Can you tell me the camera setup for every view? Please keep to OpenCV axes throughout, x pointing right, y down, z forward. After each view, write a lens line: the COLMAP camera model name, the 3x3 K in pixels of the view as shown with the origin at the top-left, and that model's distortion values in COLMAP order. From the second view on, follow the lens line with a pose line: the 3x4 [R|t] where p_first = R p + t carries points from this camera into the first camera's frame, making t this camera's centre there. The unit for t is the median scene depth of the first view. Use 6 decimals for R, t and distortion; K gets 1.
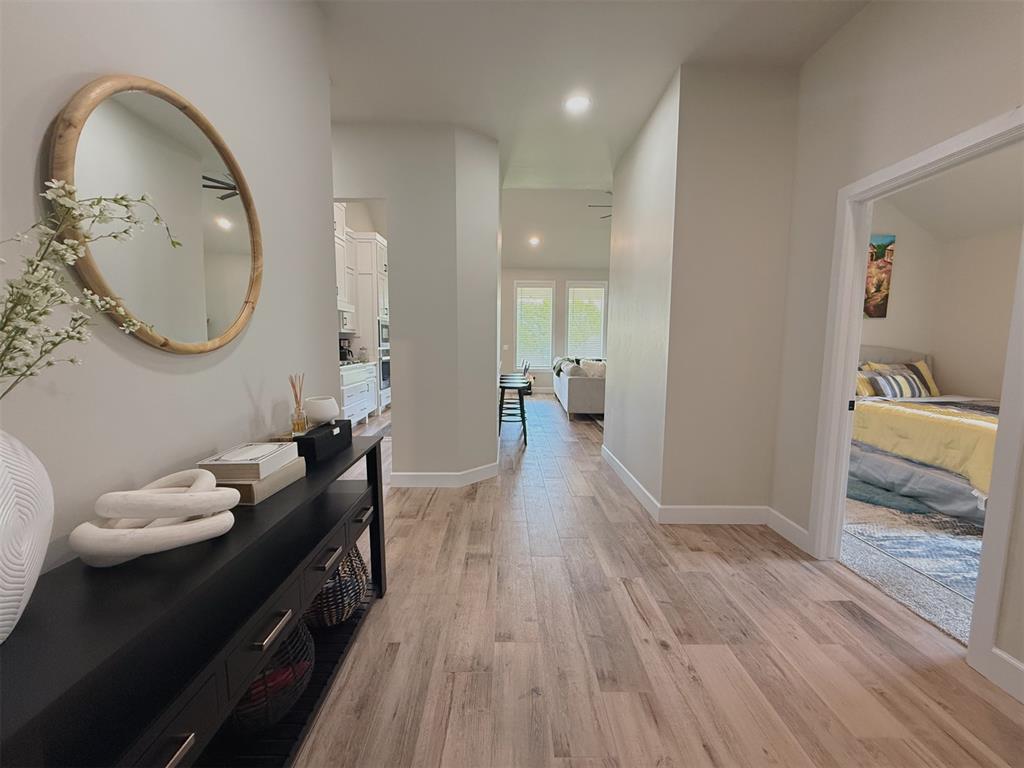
lens RADIAL K [[408.1, 0, 512.0], [0, 408.1, 384.0], [0, 0, 1]] dist [0.001252, 0.000050]
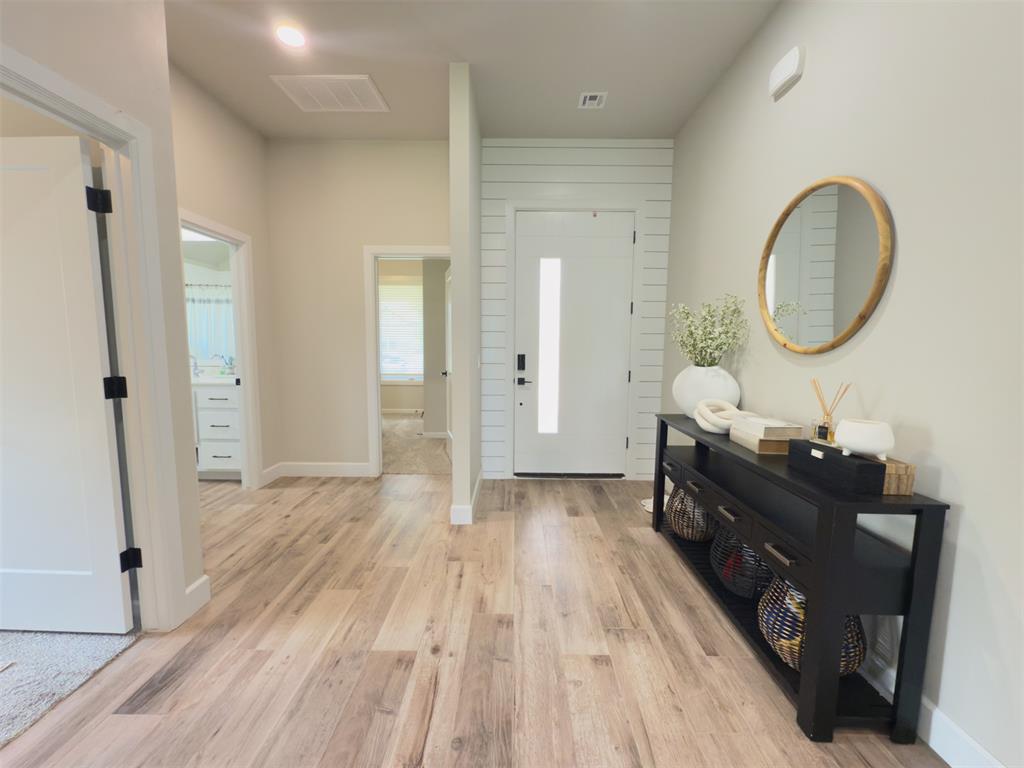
lens RADIAL K [[408.1, 0, 512.0], [0, 408.1, 384.0], [0, 0, 1]] dist [0.001252, 0.000050]
pose [[-0.999596, -0.016553, 0.023085, 0.186290], [-0.011321, 0.977493, 0.210666, -0.206033], [-0.026052, 0.210319, -0.977286, 1.912530]]
